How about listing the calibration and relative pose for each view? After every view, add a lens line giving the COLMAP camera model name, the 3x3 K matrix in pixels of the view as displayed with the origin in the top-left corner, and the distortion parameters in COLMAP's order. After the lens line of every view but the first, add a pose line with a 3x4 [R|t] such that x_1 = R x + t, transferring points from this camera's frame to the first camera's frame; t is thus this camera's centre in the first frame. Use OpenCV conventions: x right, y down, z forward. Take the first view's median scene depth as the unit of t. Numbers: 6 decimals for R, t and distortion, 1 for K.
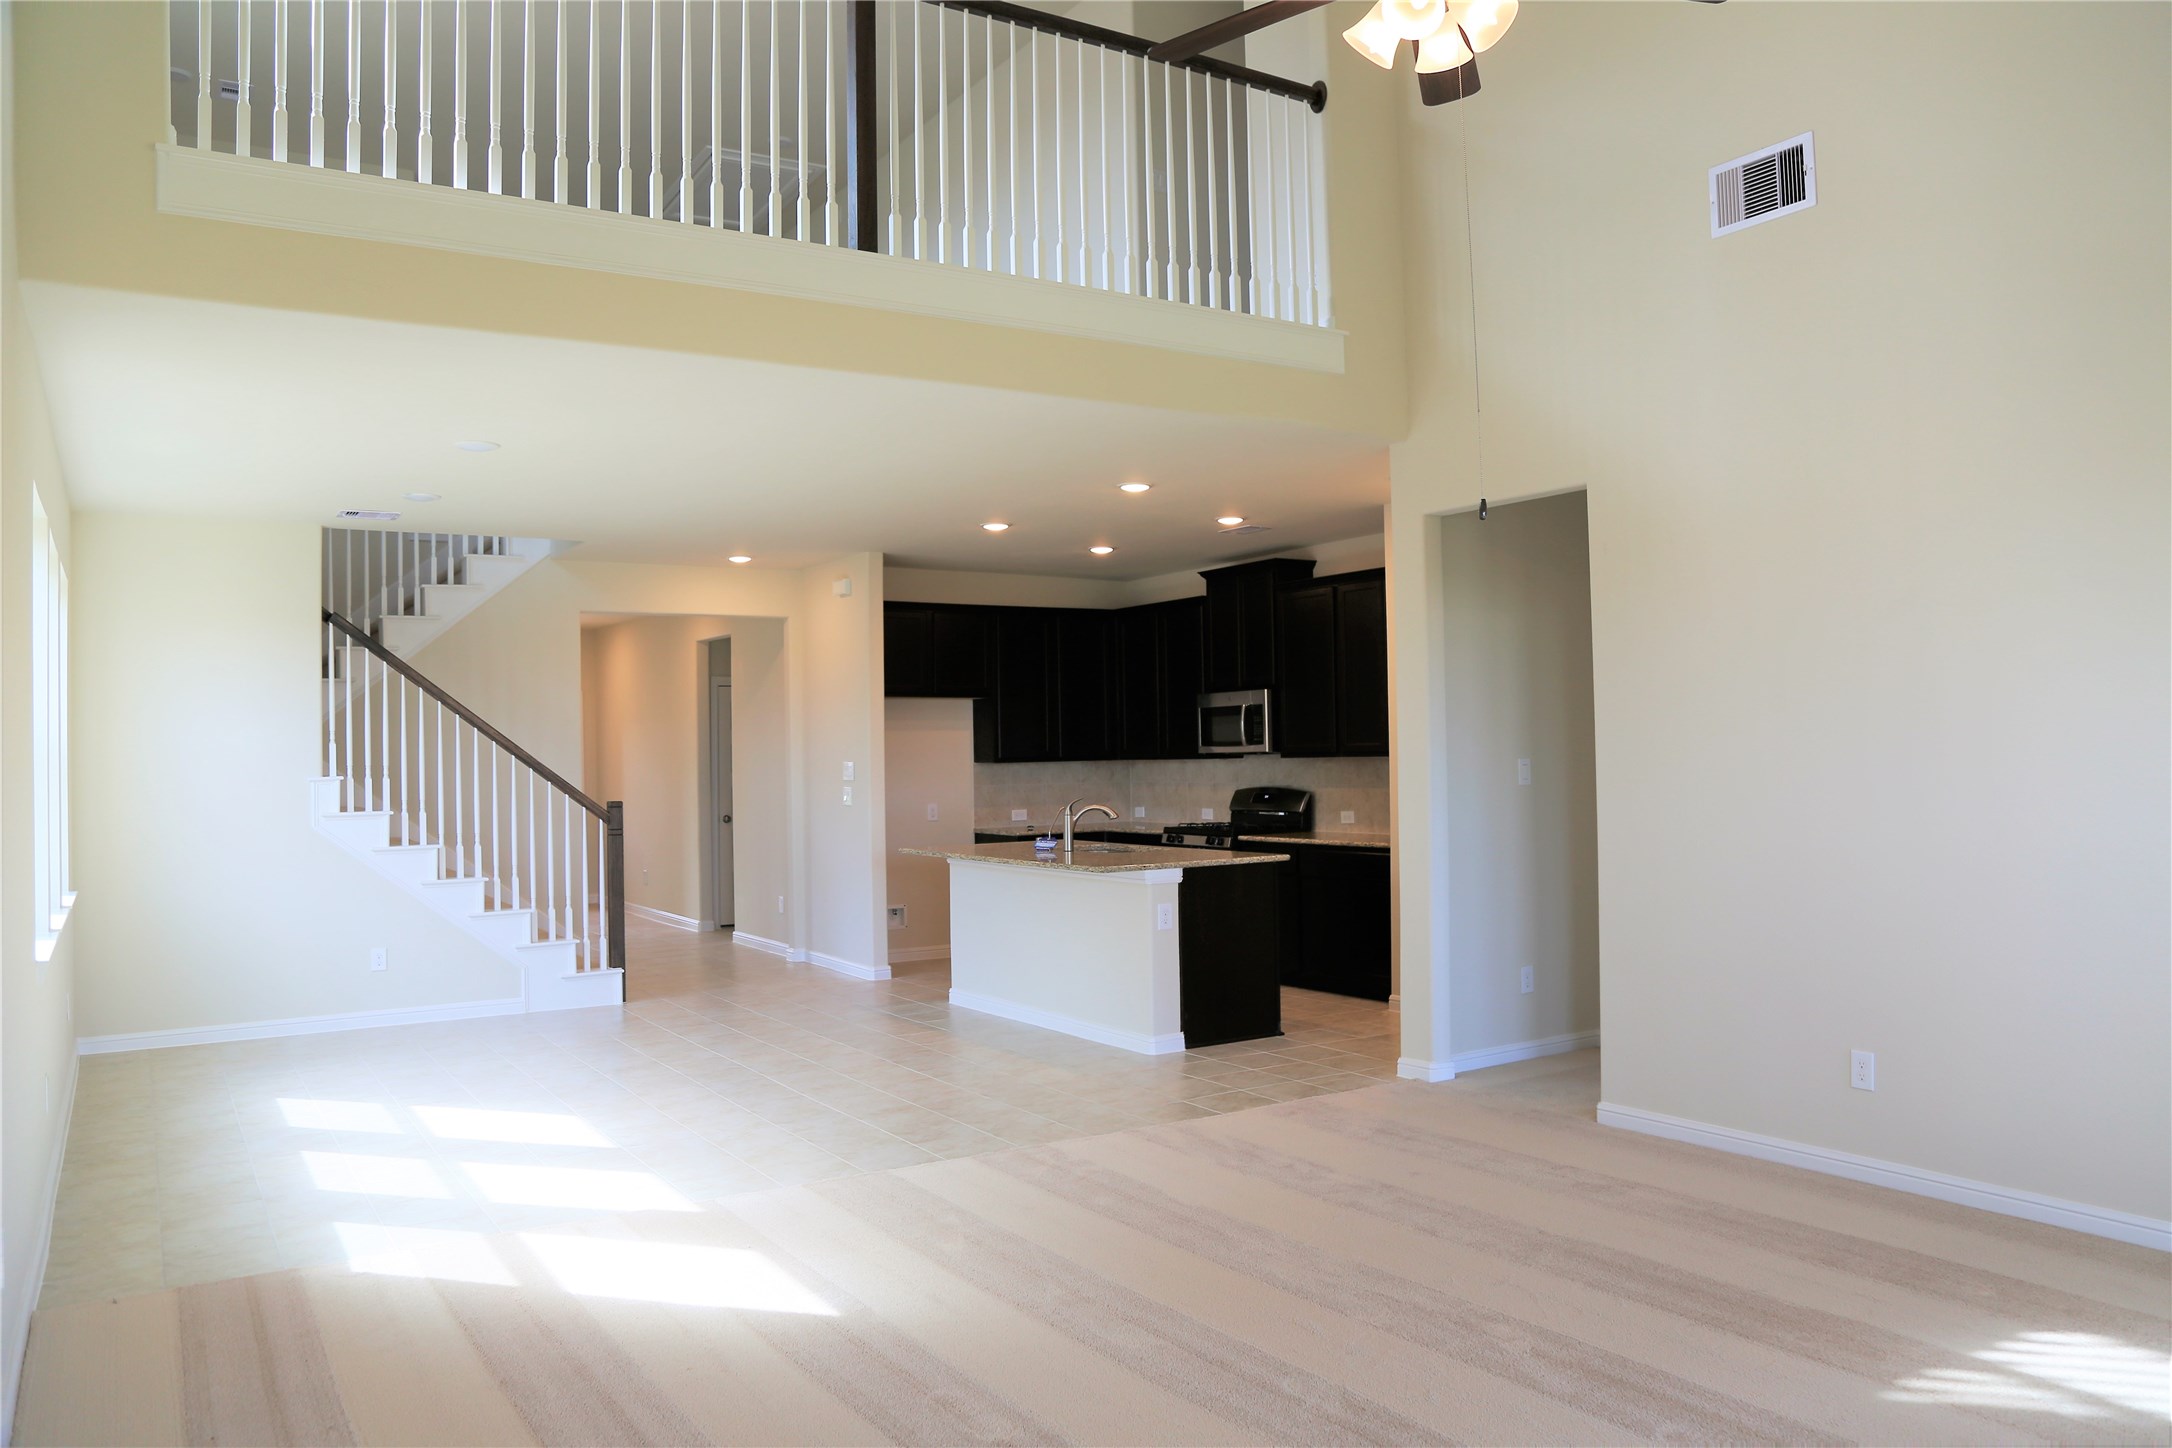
lens RADIAL K [[1551.6, 0, 1095.0], [0, 1551.6, 735.8], [0, 0, 1]] dist [-0.106731, 0.070294]
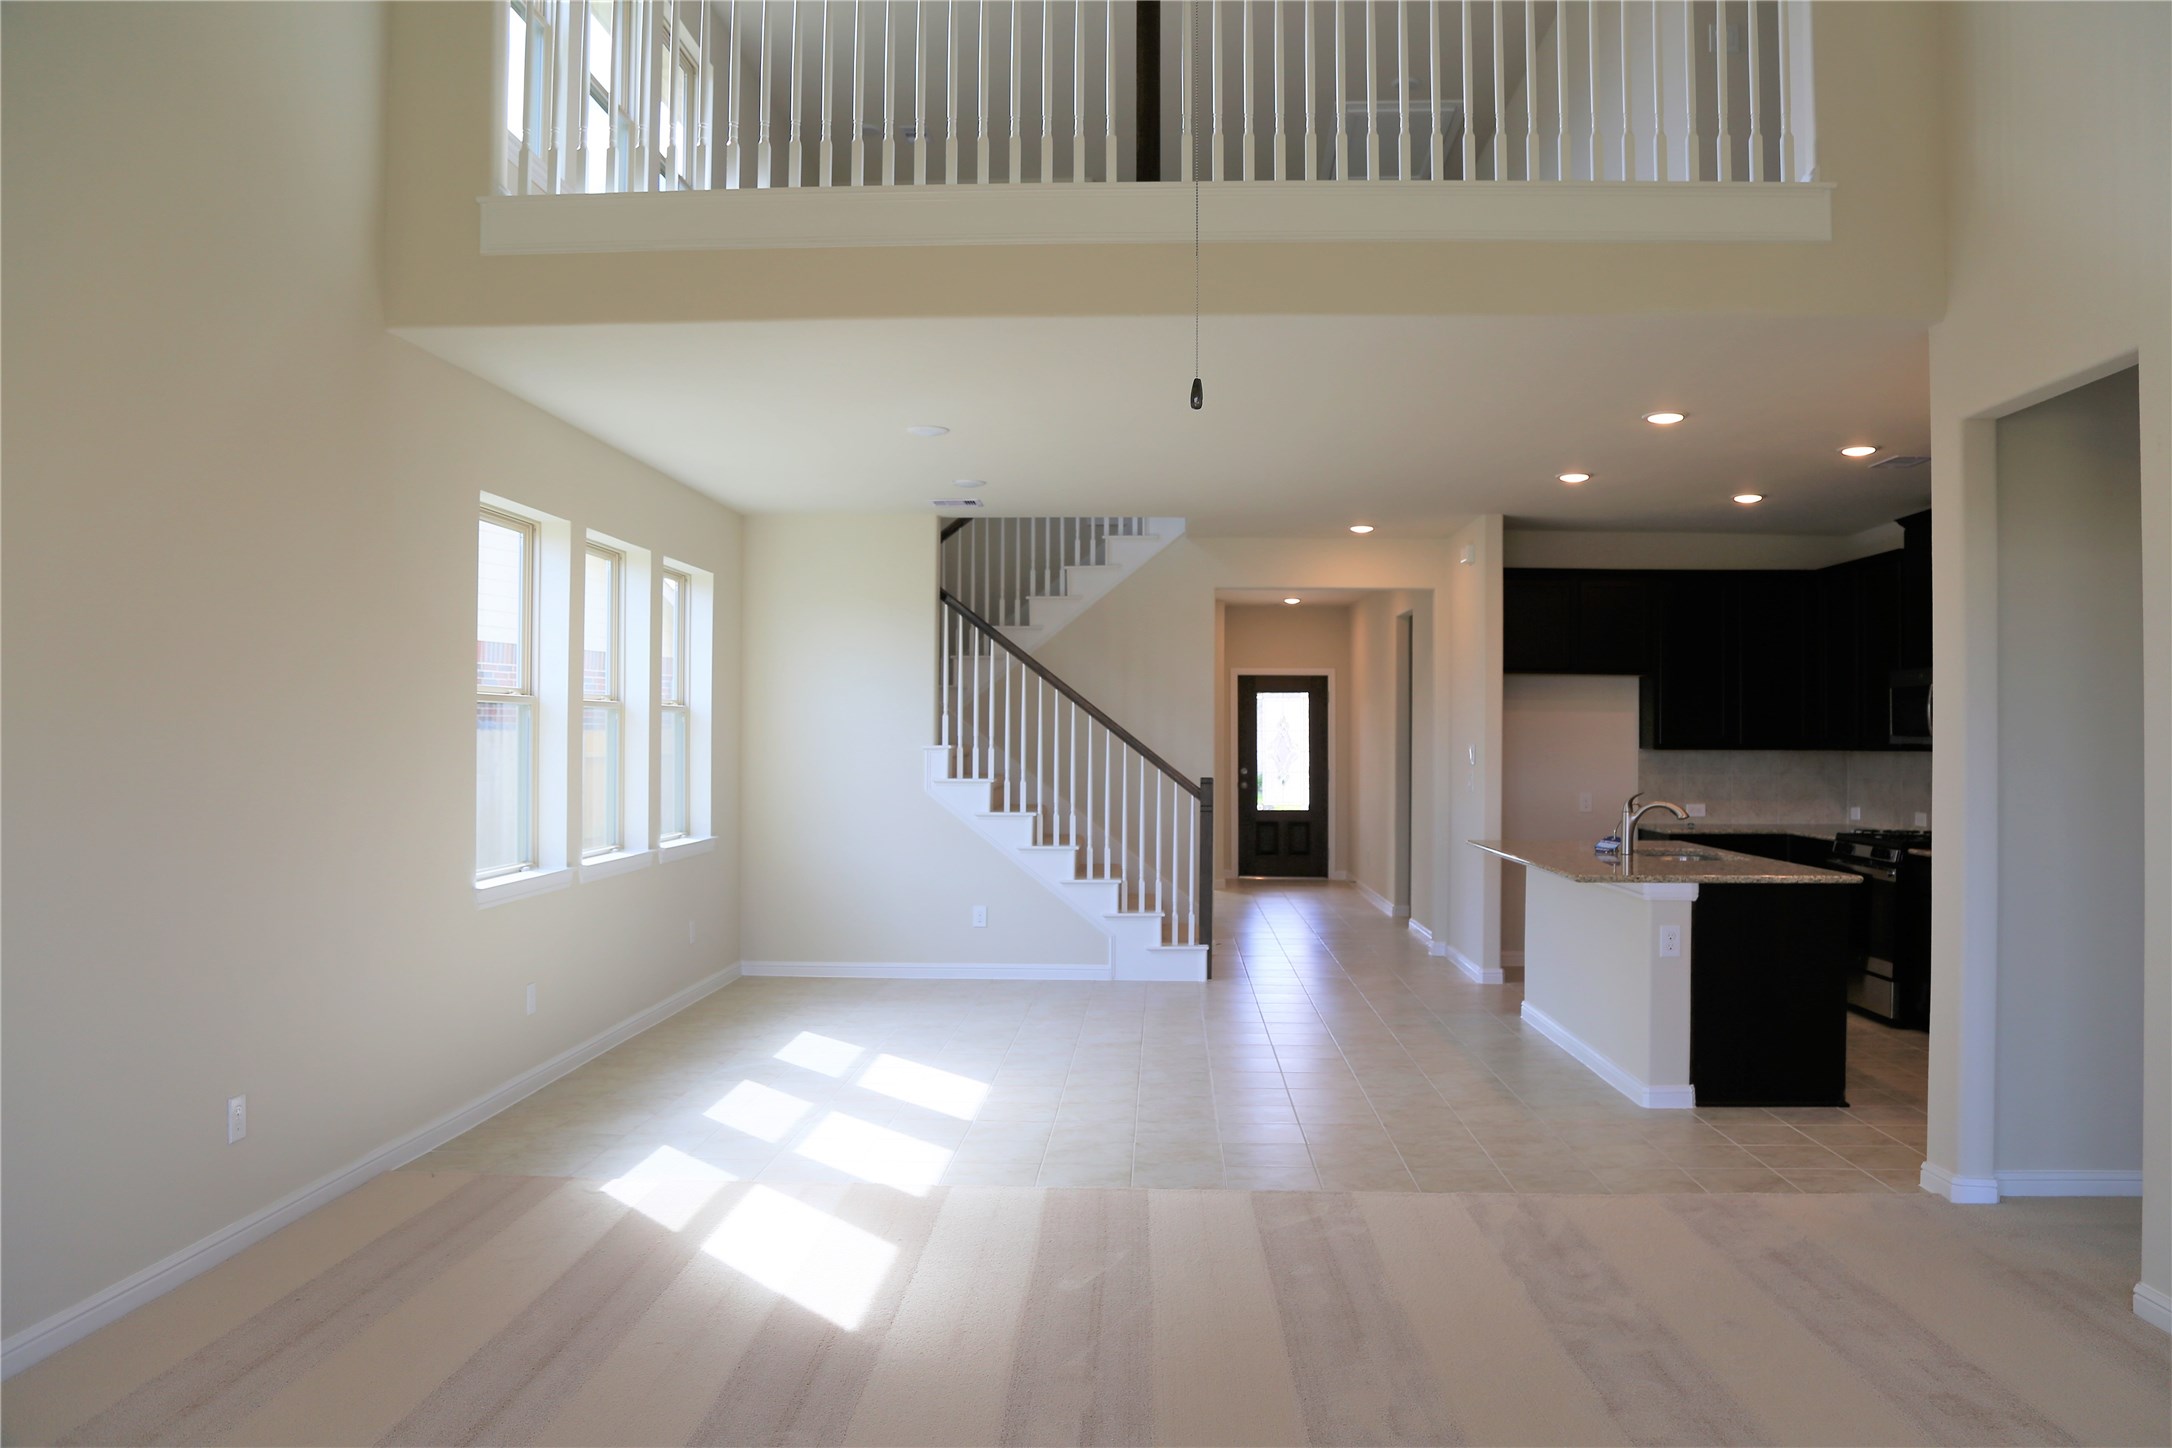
lens RADIAL K [[1551.6, 0, 1088.4], [0, 1551.6, 734.5], [0, 0, 1]] dist [-0.106731, 0.070294]
pose [[0.821326, 0.021345, -0.570060, 0.217351], [-0.014288, 0.999756, 0.016849, -0.001192], [0.570281, -0.005693, 0.821430, 0.143256]]
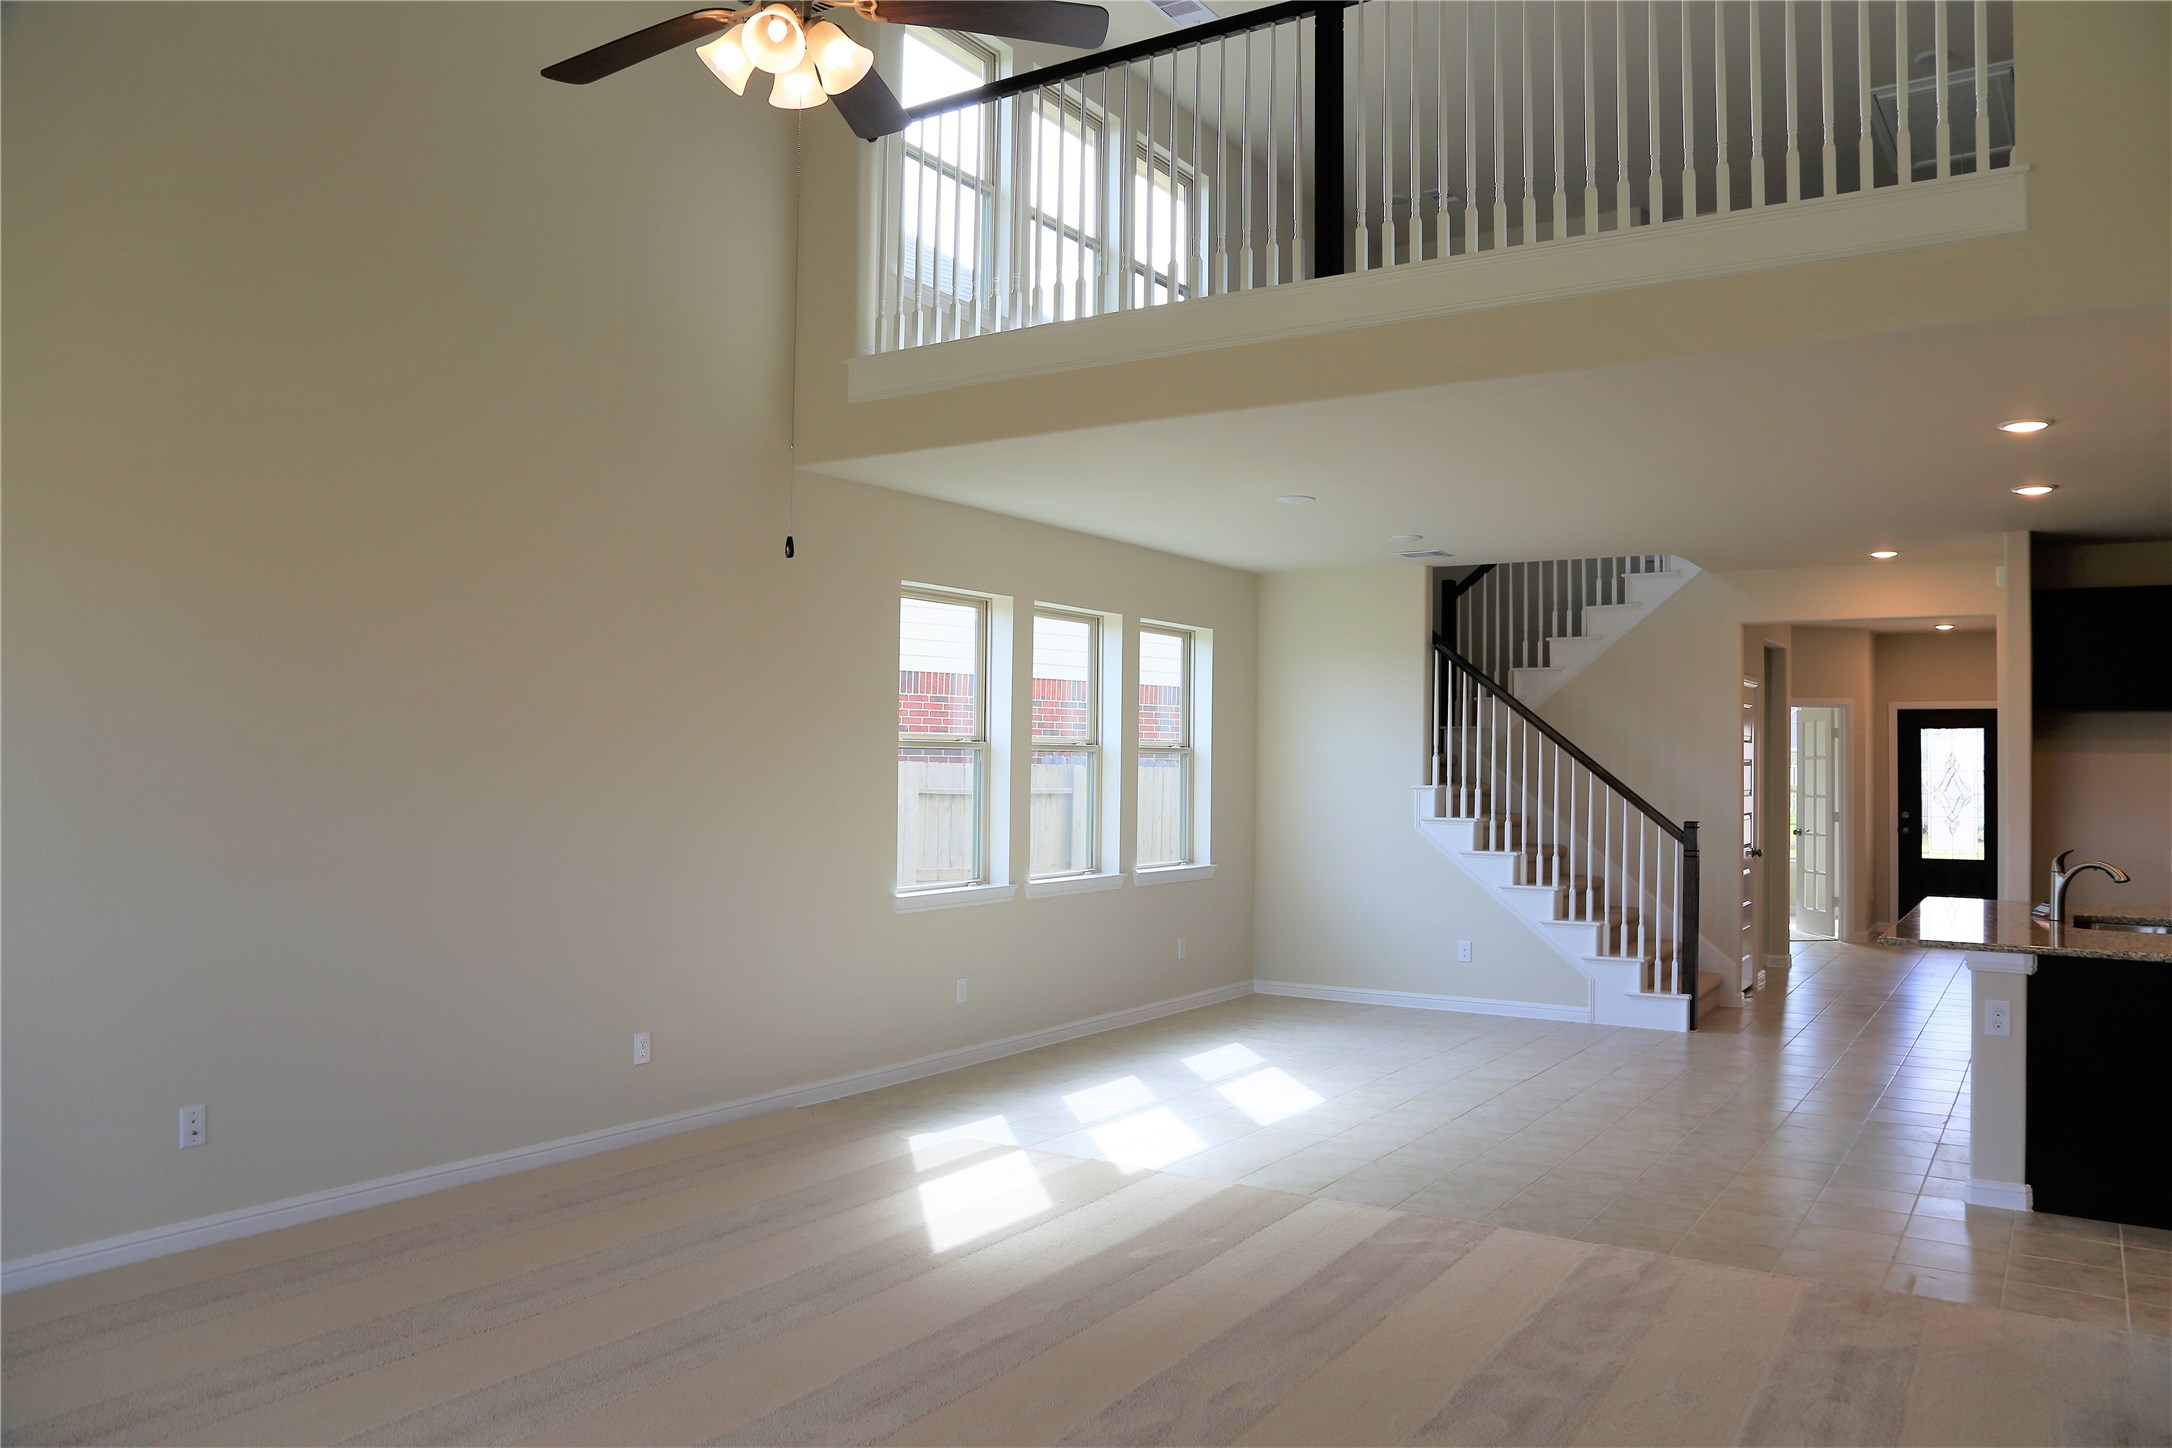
lens RADIAL K [[1551.6, 0, 1086.1], [0, 1551.6, 741.5], [0, 0, 1]] dist [-0.106731, 0.070294]
pose [[0.420930, 0.010547, -0.907032, 0.436073], [-0.009697, 0.999928, 0.007127, -0.011617], [0.907041, 0.005795, 0.421002, 0.275237]]
